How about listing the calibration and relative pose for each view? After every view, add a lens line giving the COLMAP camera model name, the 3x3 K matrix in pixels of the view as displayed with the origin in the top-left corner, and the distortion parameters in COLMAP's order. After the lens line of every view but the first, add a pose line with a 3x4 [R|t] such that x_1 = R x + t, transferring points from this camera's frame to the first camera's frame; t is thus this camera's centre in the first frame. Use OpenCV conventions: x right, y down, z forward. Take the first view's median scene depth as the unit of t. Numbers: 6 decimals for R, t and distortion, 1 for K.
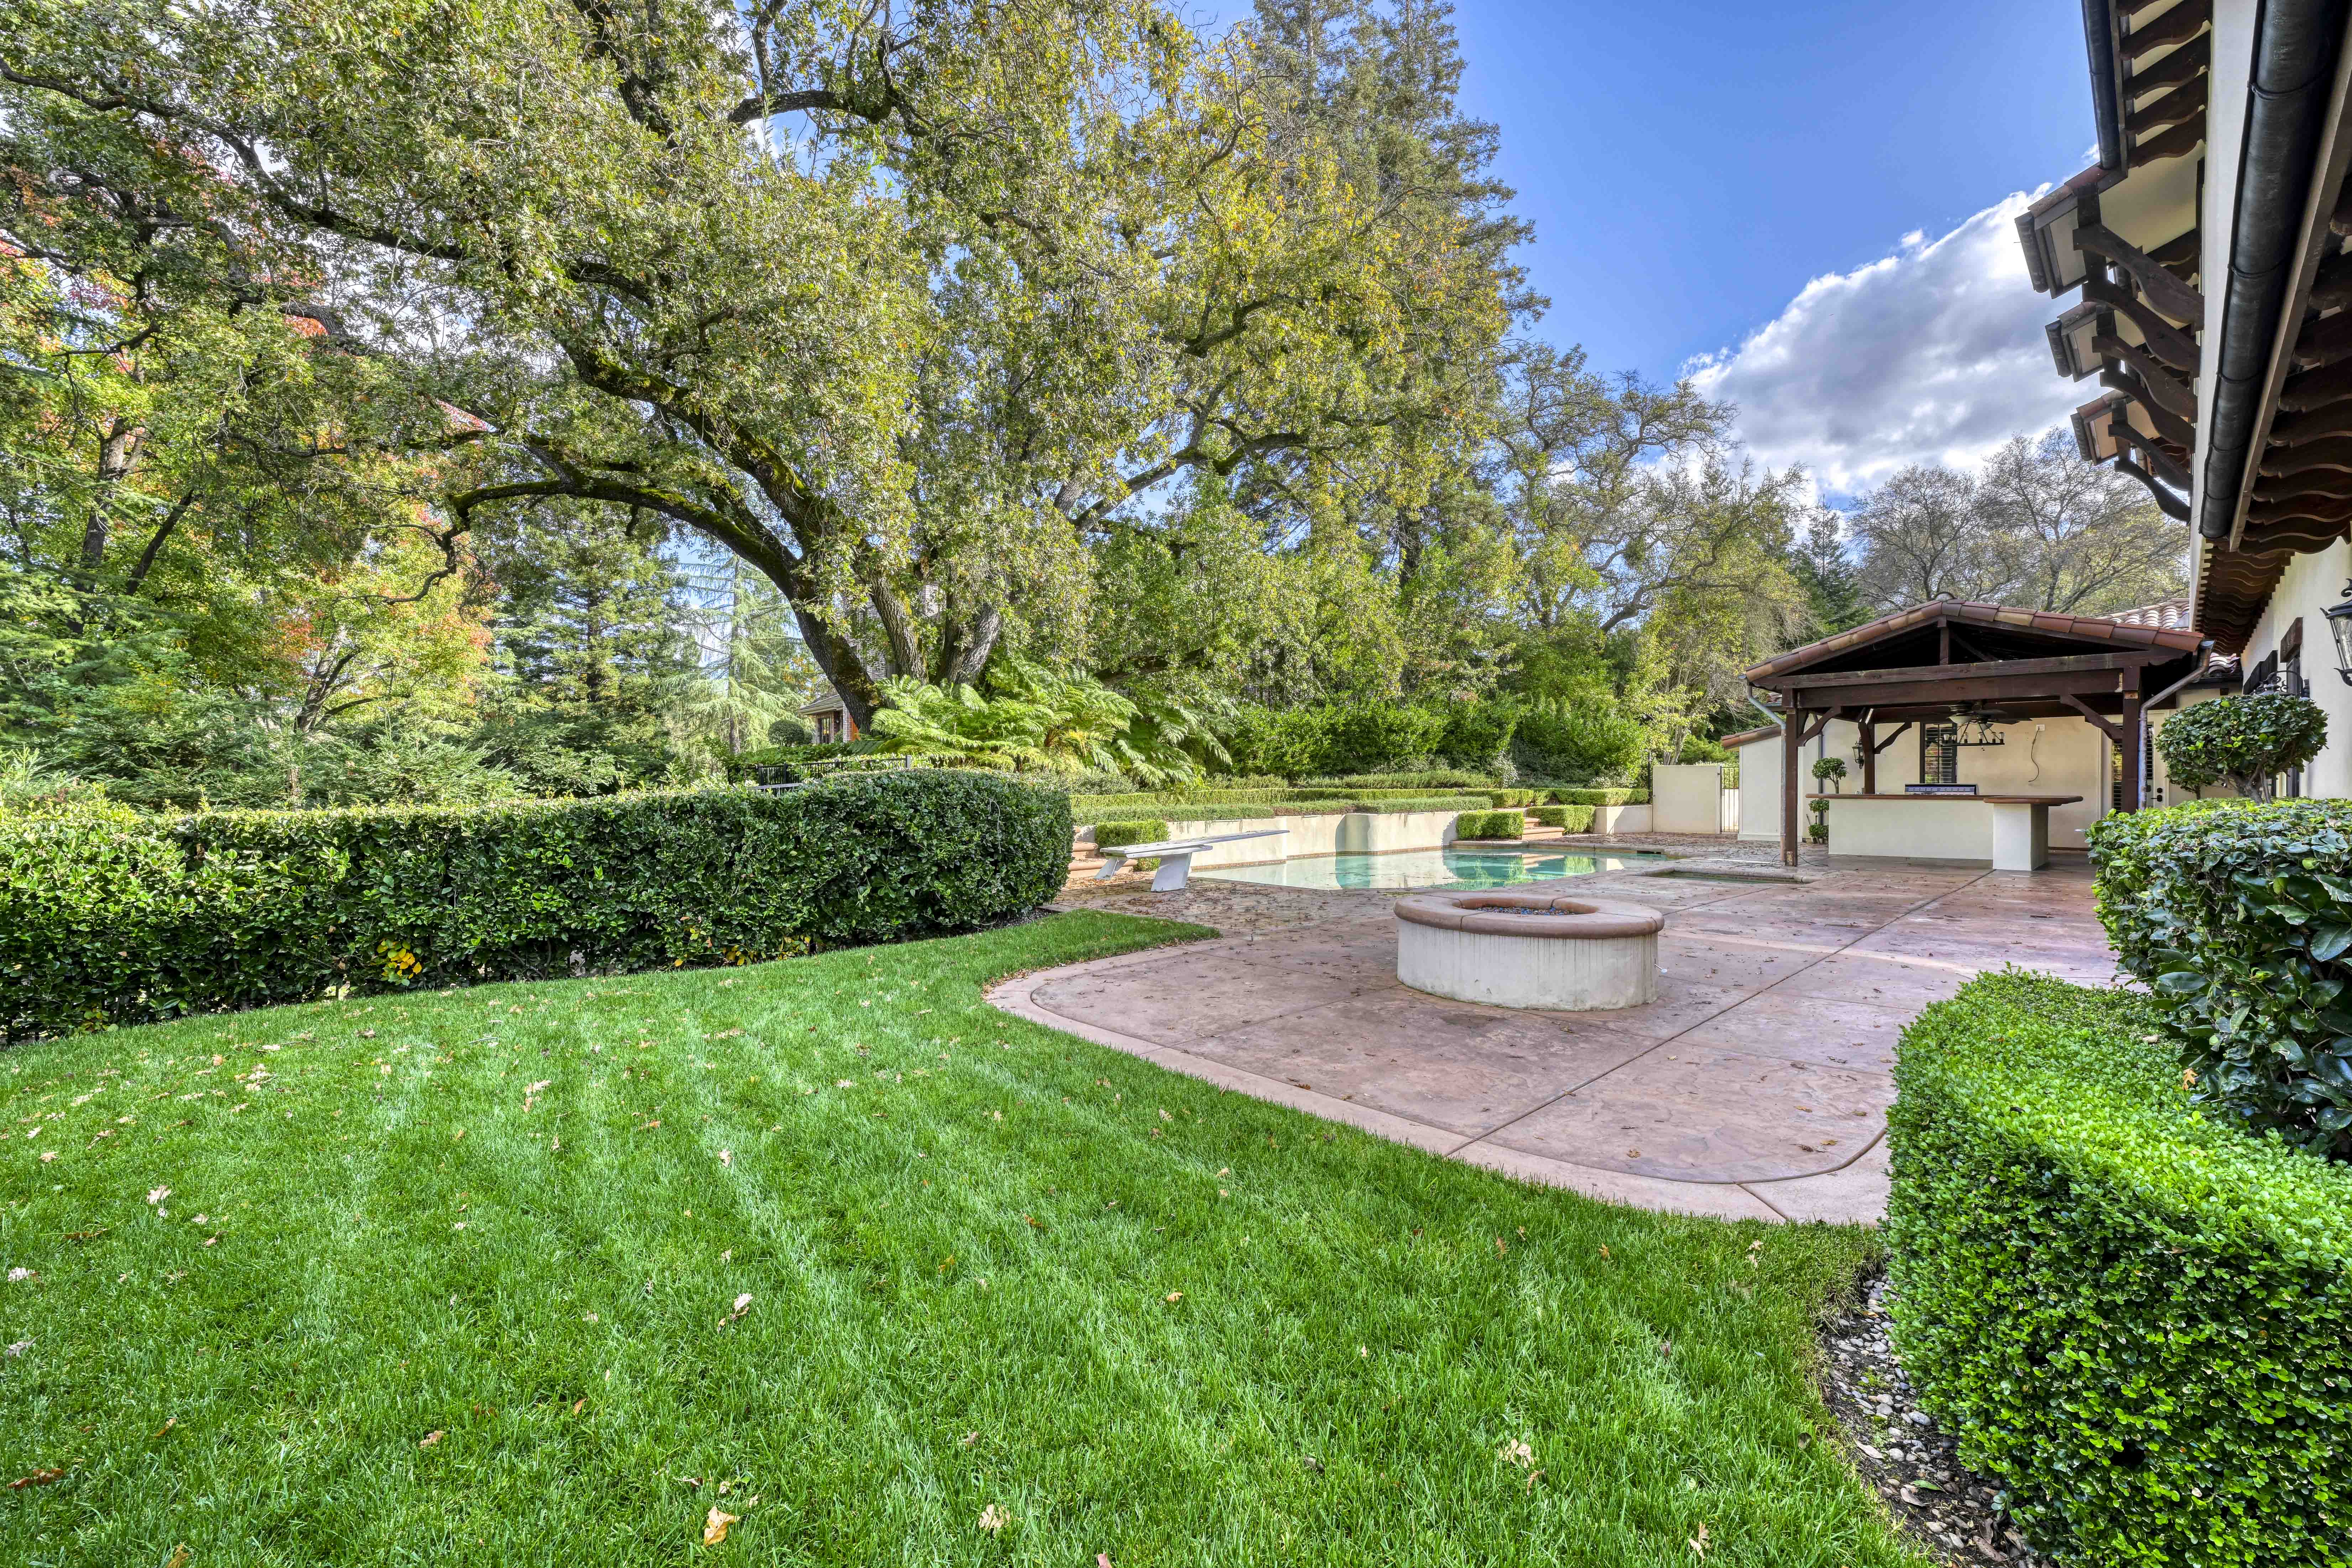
lens RADIAL K [[930.5, 0, 1175.0], [0, 930.5, 781.7], [0, 0, 1]] dist [0.000245, -0.000279]
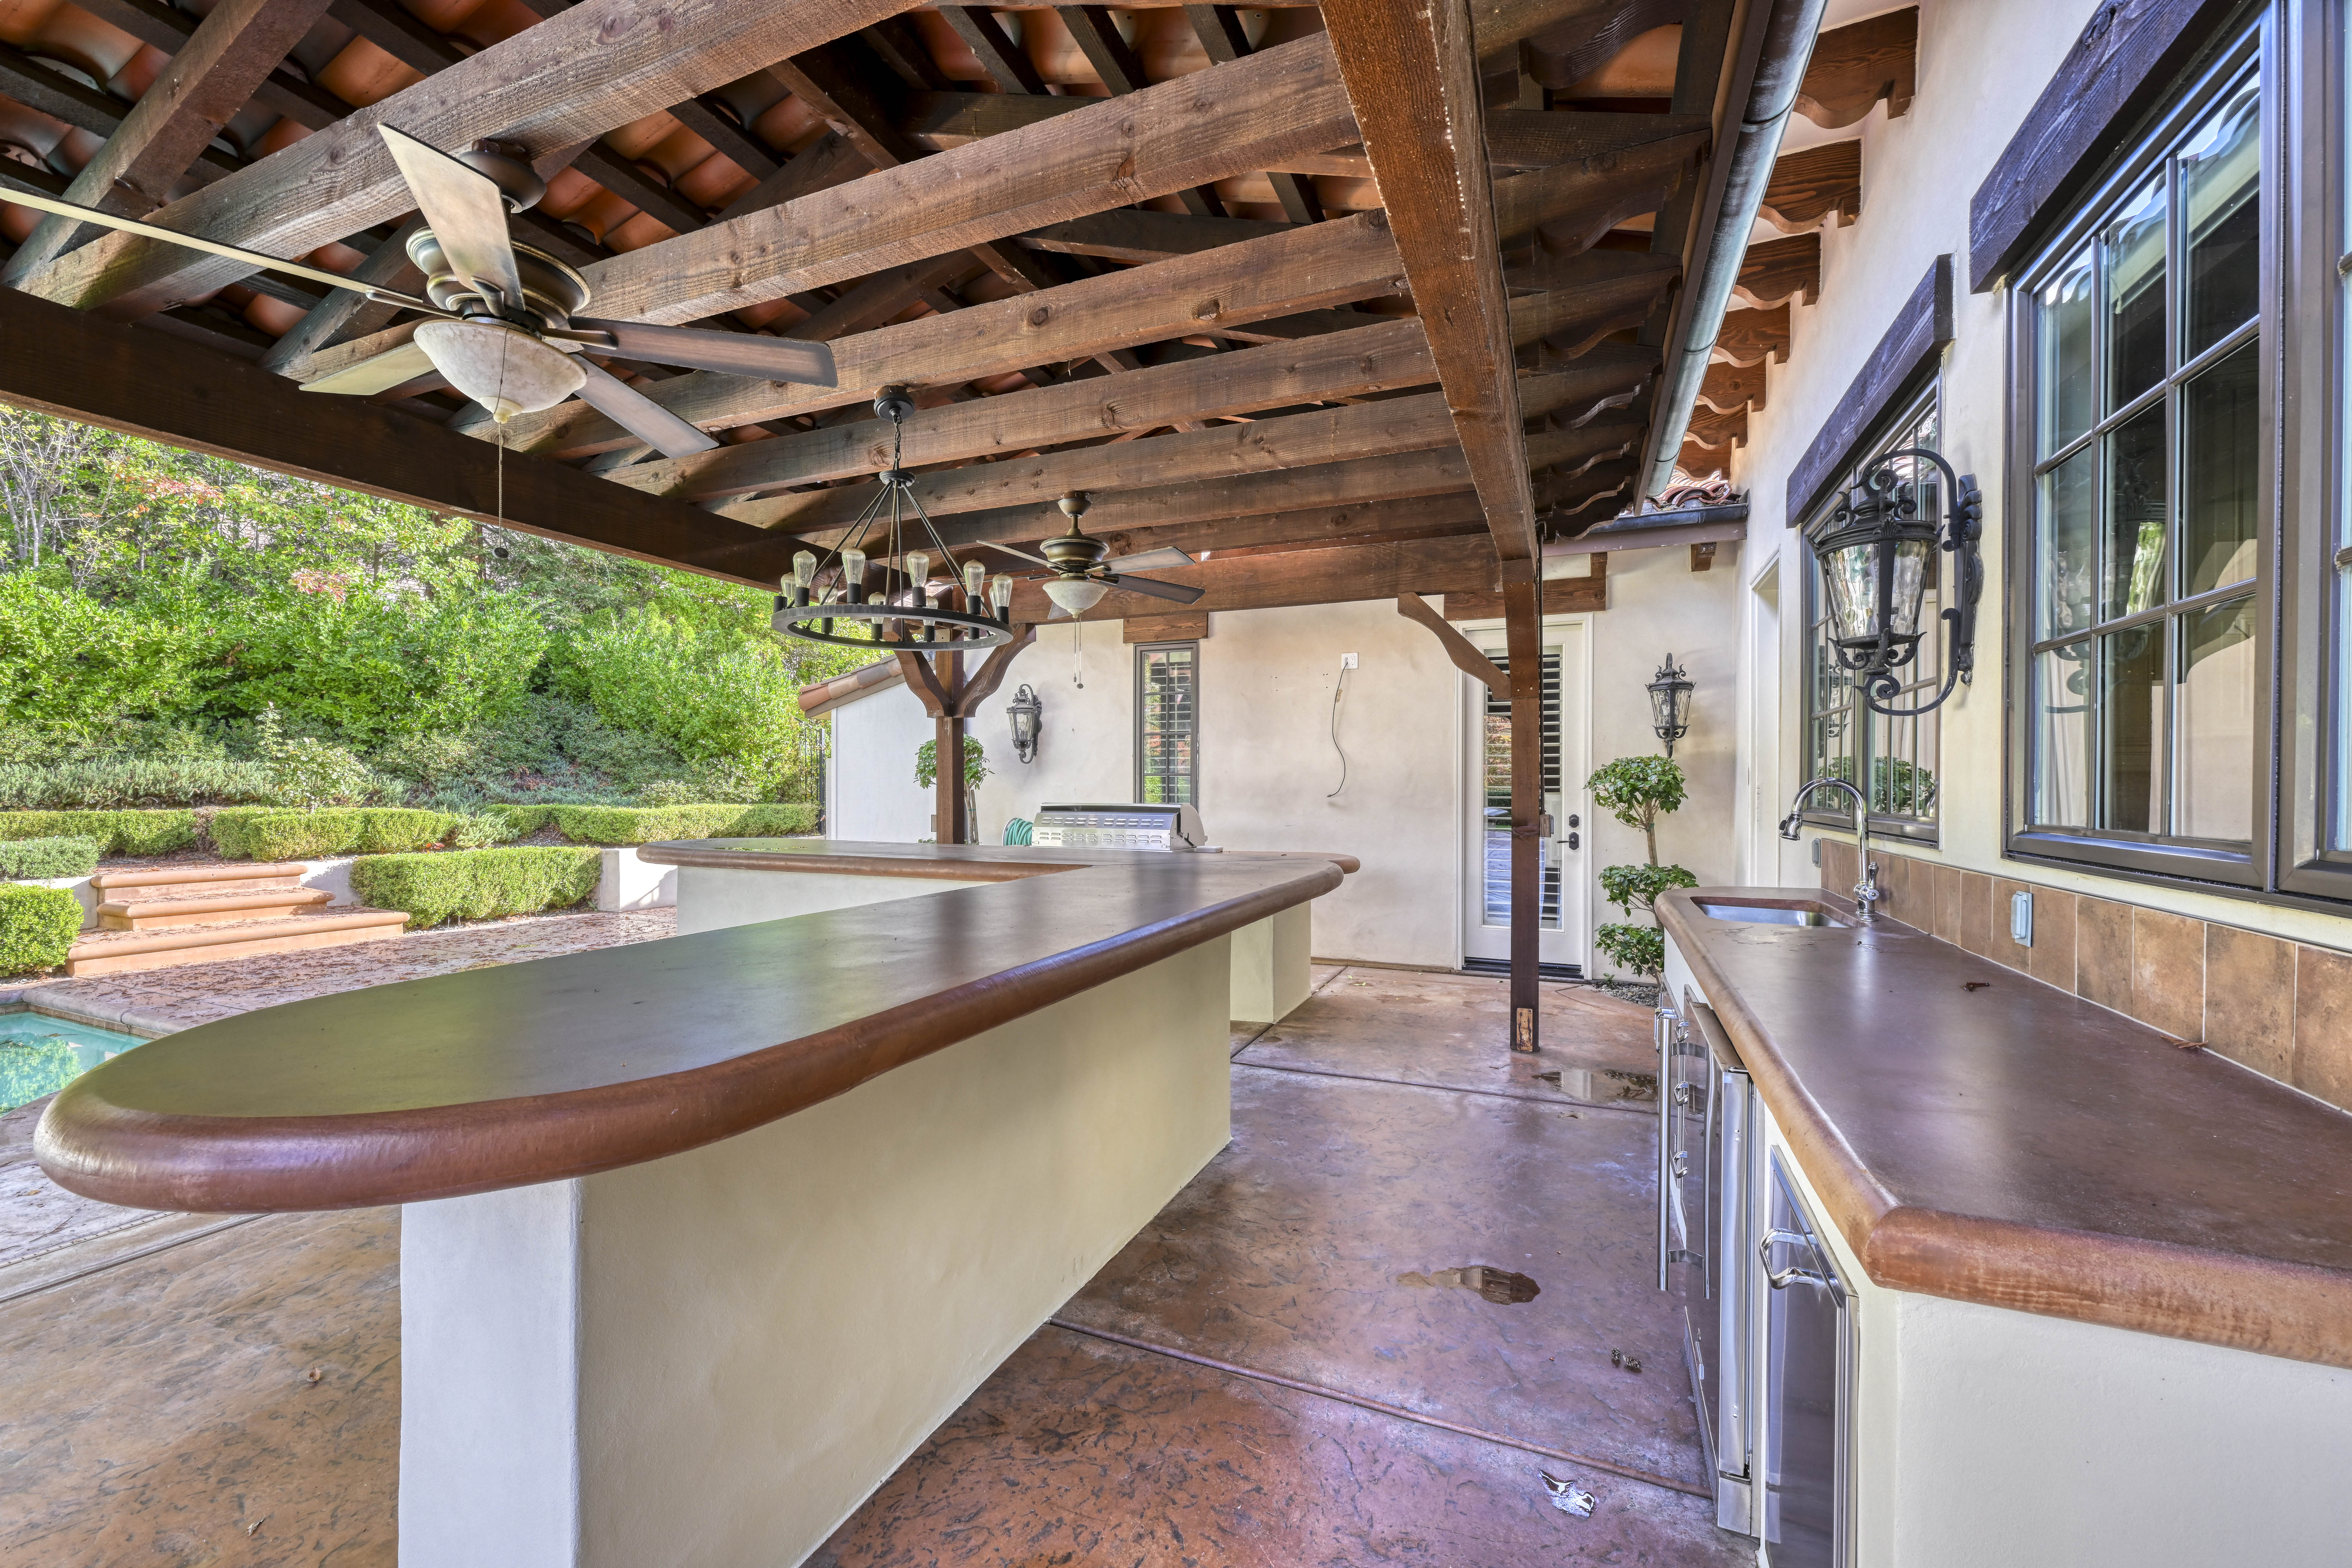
lens RADIAL K [[930.5, 0, 1174.7], [0, 930.5, 780.6], [0, 0, 1]] dist [0.000245, -0.000279]
pose [[0.913818, 0.000248, 0.406125, 0.724752], [-0.000369, 1.000000, 0.000220, -0.005805], [-0.406125, -0.000351, 0.913818, 0.689662]]
